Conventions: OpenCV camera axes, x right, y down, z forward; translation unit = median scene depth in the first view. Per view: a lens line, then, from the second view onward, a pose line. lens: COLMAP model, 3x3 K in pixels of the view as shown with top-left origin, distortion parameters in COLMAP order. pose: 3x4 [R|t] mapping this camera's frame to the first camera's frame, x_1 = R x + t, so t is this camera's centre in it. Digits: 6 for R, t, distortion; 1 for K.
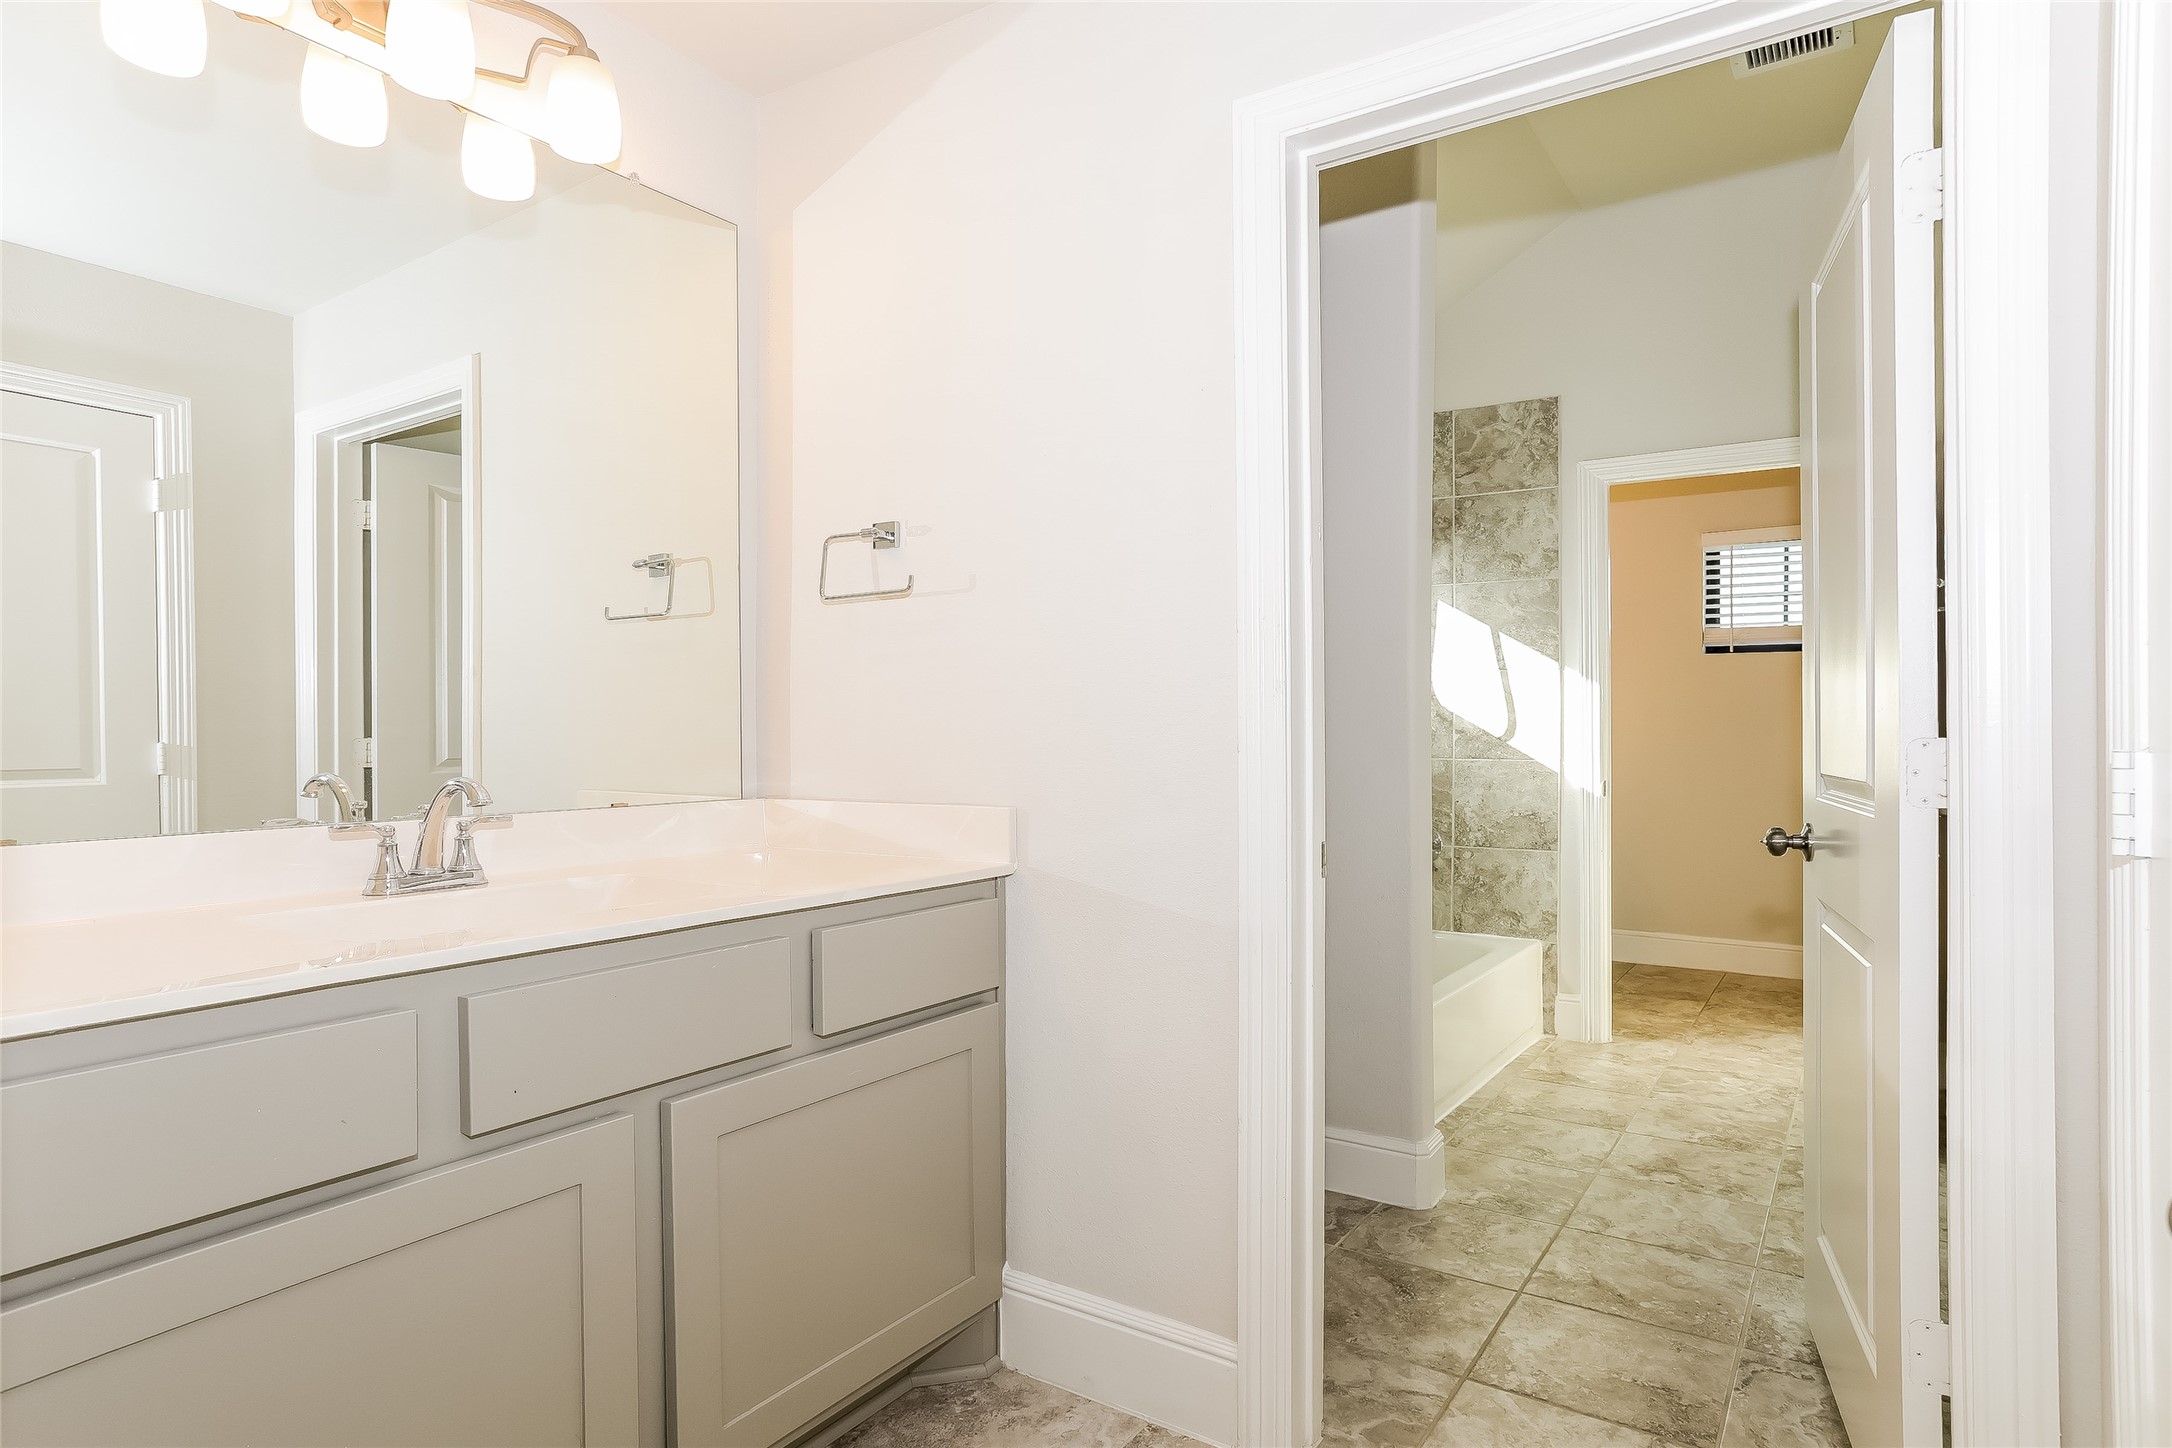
lens RADIAL K [[1249.0, 0, 1082.9], [0, 1249.0, 735.3], [0, 0, 1]] dist [-0.006469, 0.010160]
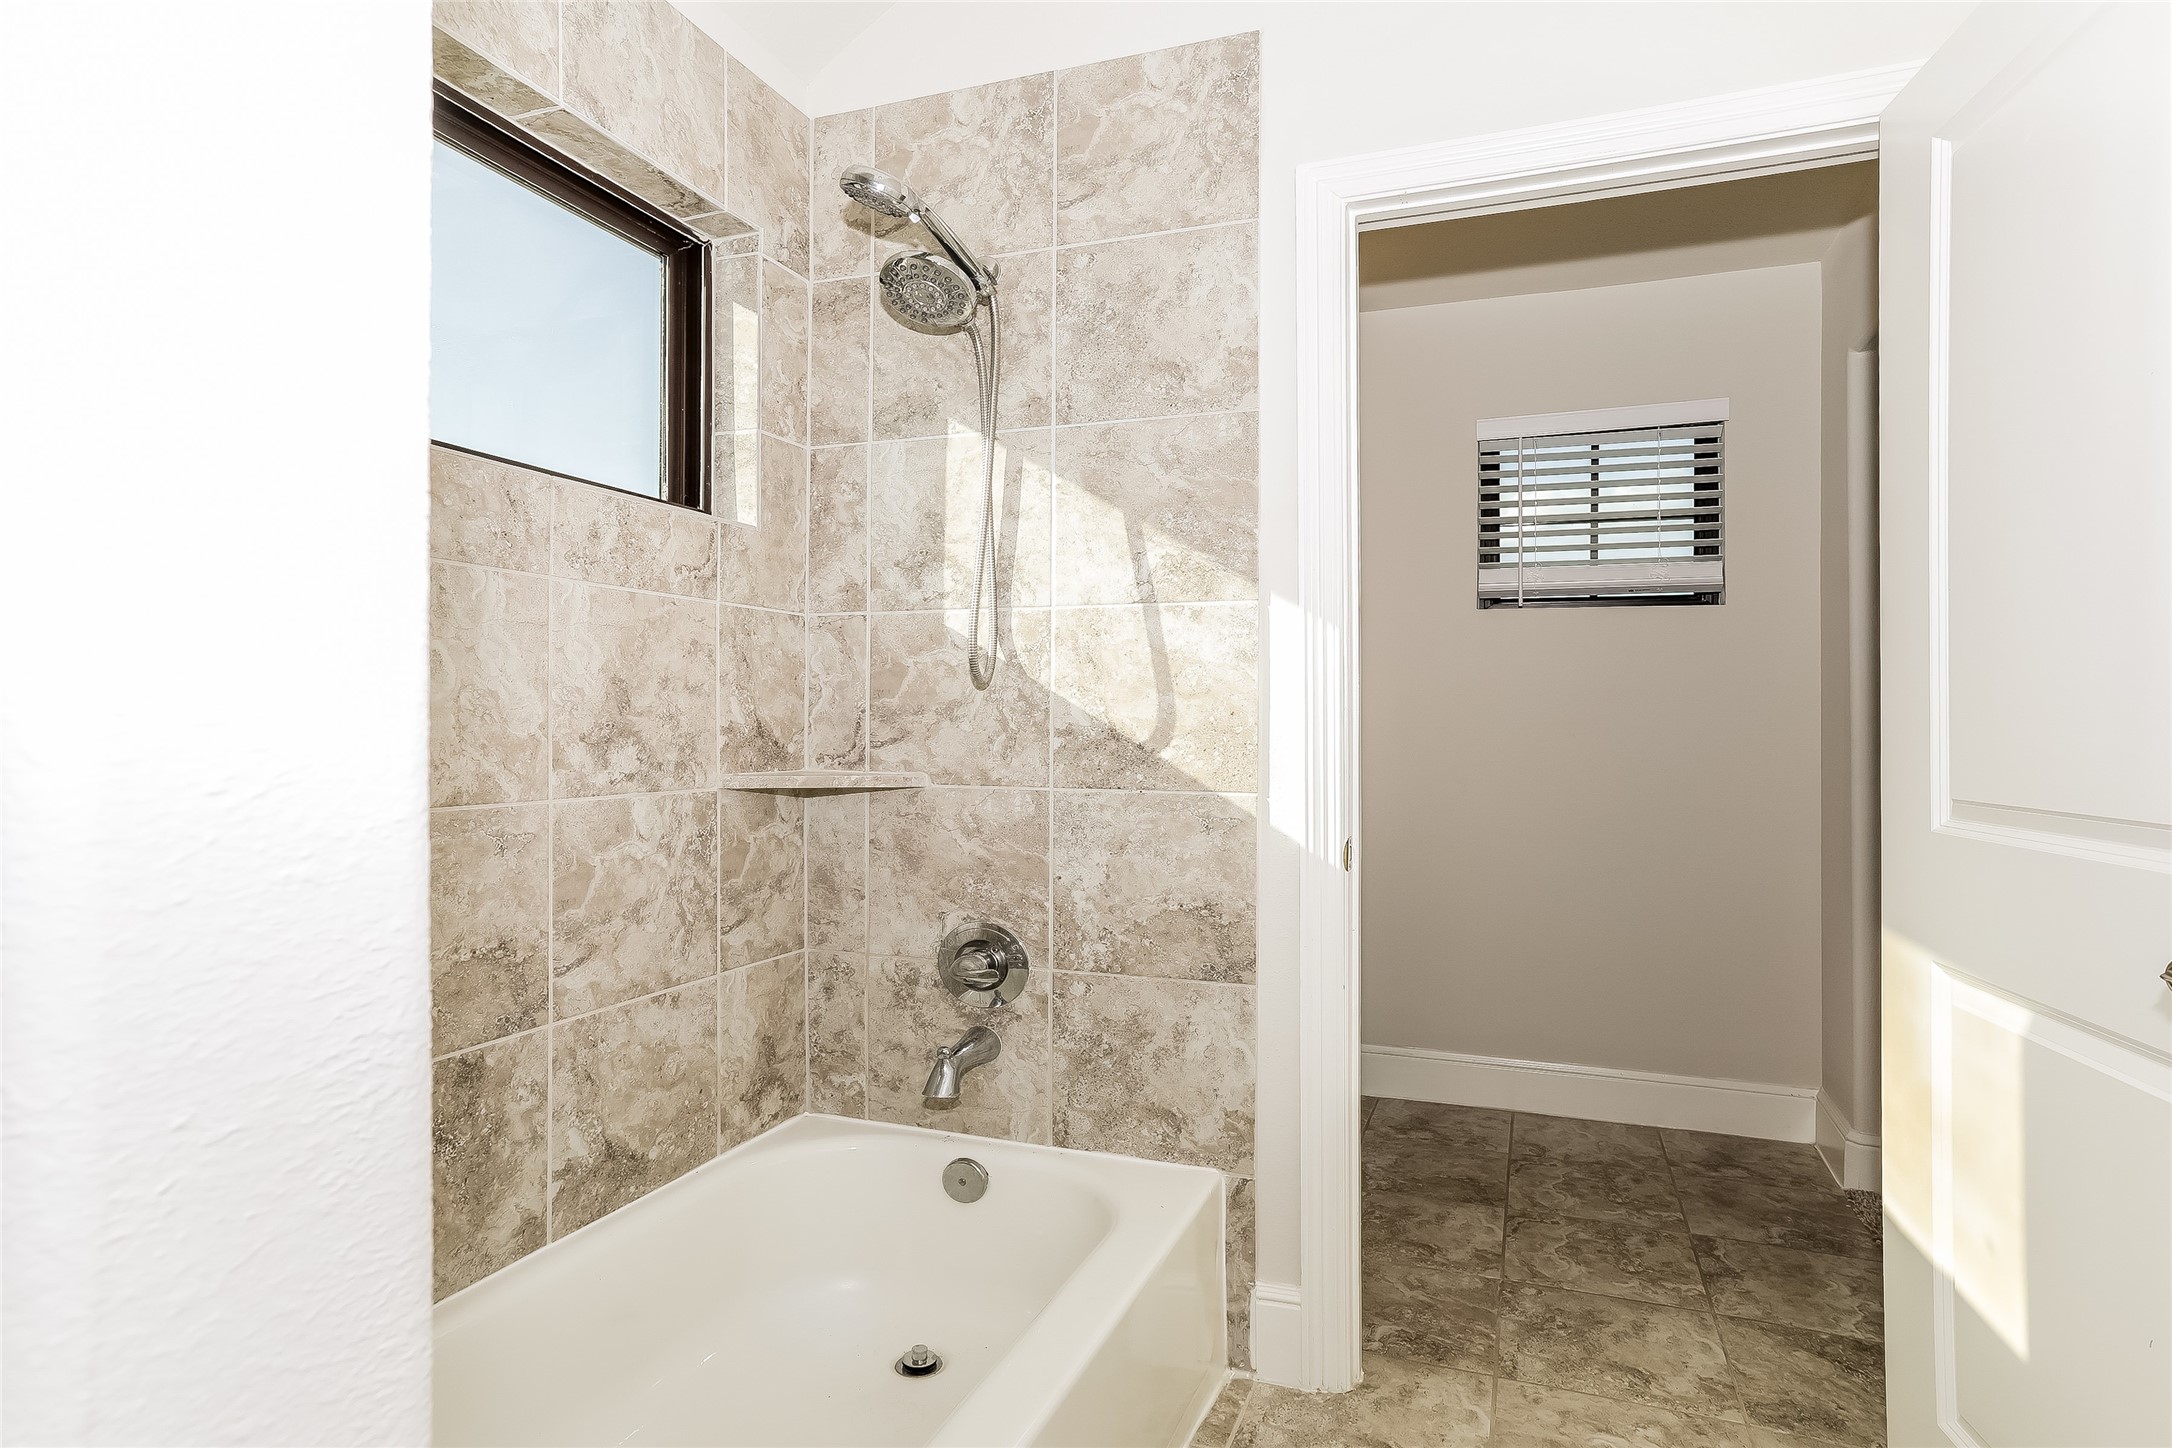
lens RADIAL K [[1249.0, 0, 1087.3], [0, 1249.0, 724.9], [0, 0, 1]] dist [-0.006469, 0.010160]
pose [[0.975973, 0.001917, 0.217882, 0.209572], [-0.001724, 0.999998, -0.001075, -0.005175], [-0.217883, 0.000674, 0.975975, 0.538575]]
